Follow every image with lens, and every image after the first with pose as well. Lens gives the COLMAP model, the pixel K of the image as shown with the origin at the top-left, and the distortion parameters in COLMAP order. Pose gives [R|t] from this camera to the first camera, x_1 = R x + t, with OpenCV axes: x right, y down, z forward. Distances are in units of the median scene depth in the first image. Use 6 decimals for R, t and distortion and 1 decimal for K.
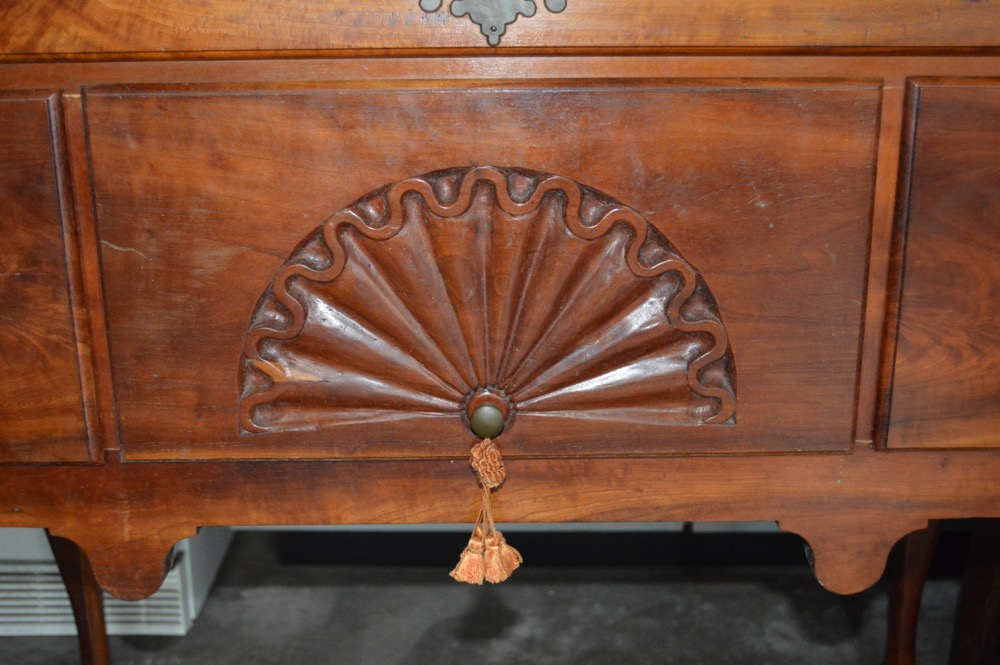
lens RADIAL K [[1095.7, 0, 502.0], [0, 1095.7, 337.9], [0, 0, 1]] dist [-0.055516, 0.000000]
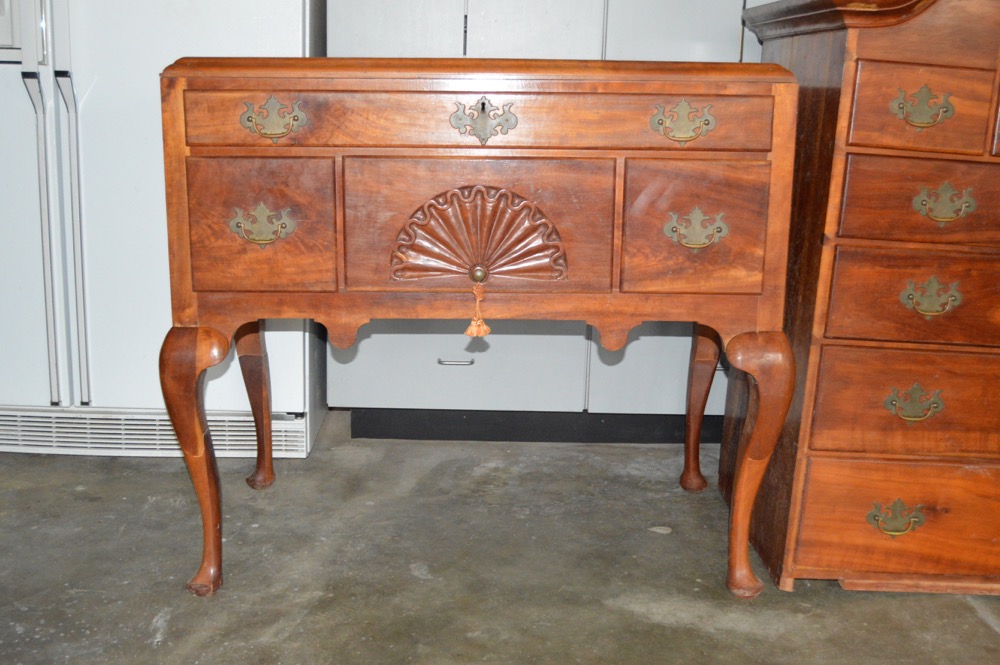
lens RADIAL K [[973.9, 0, 483.6], [0, 973.9, 339.0], [0, 0, 1]] dist [-0.066133, 0.000000]
pose [[0.999841, 0.017659, 0.002484, -0.004511], [-0.017492, 0.998266, -0.056203, 0.386326], [-0.003472, 0.056150, 0.998416, -1.525753]]
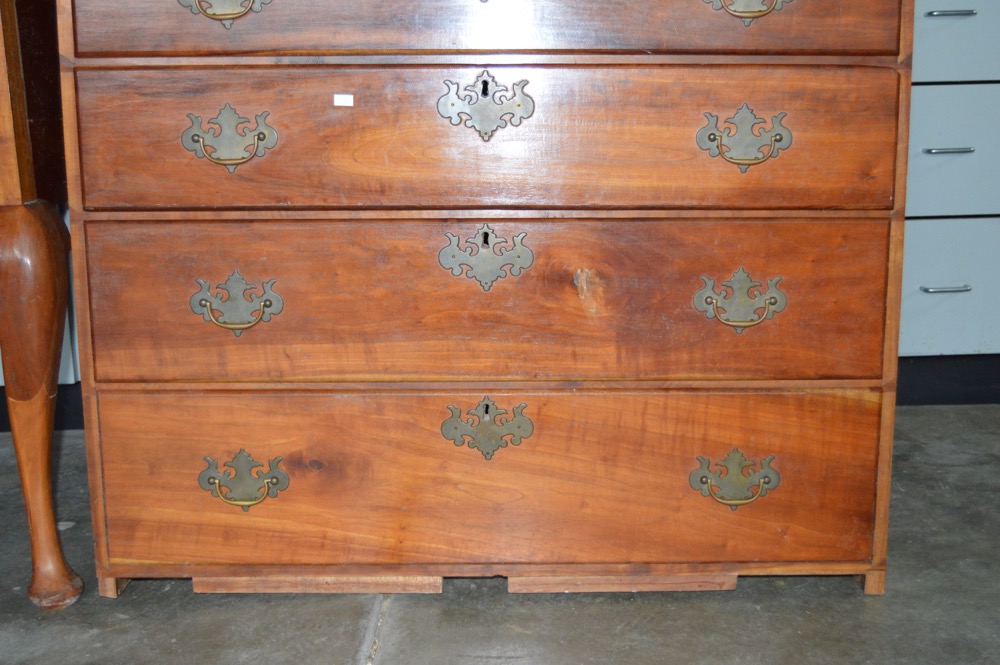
lens RADIAL K [[1095.7, 0, 495.6], [0, 1095.7, 327.0], [0, 0, 1]] dist [-0.055516, 0.000000]
pose [[0.999246, -0.038167, -0.007174, 1.685718], [0.037238, 0.994084, -0.102032, 0.661709], [0.011026, 0.101688, 0.994755, -0.856514]]
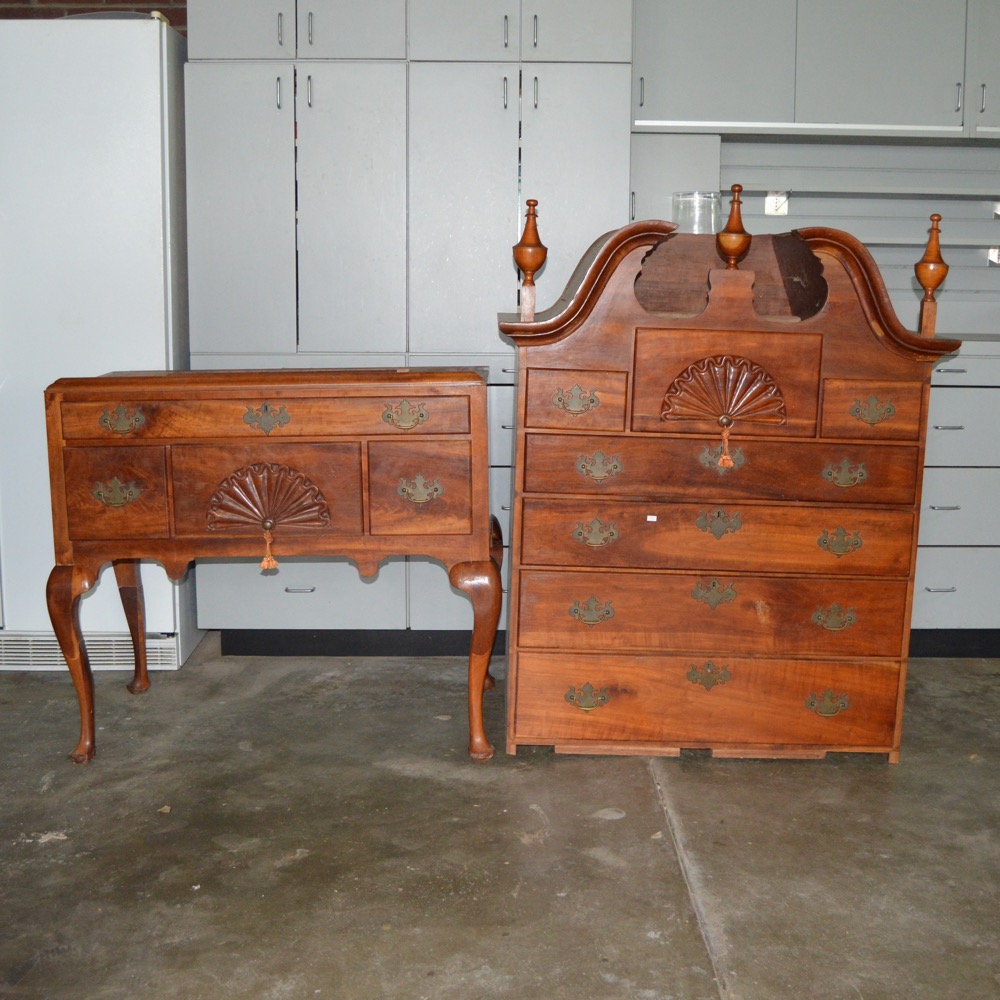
lens RADIAL K [[1164.5, 0, 497.2], [0, 1164.5, 498.3], [0, 0, 1]] dist [-0.084826, 0.000000]
pose [[0.999991, -0.003584, -0.002106, 0.850351], [0.003307, 0.992843, -0.119379, 0.493458], [0.002518, 0.119371, 0.992846, -3.281066]]
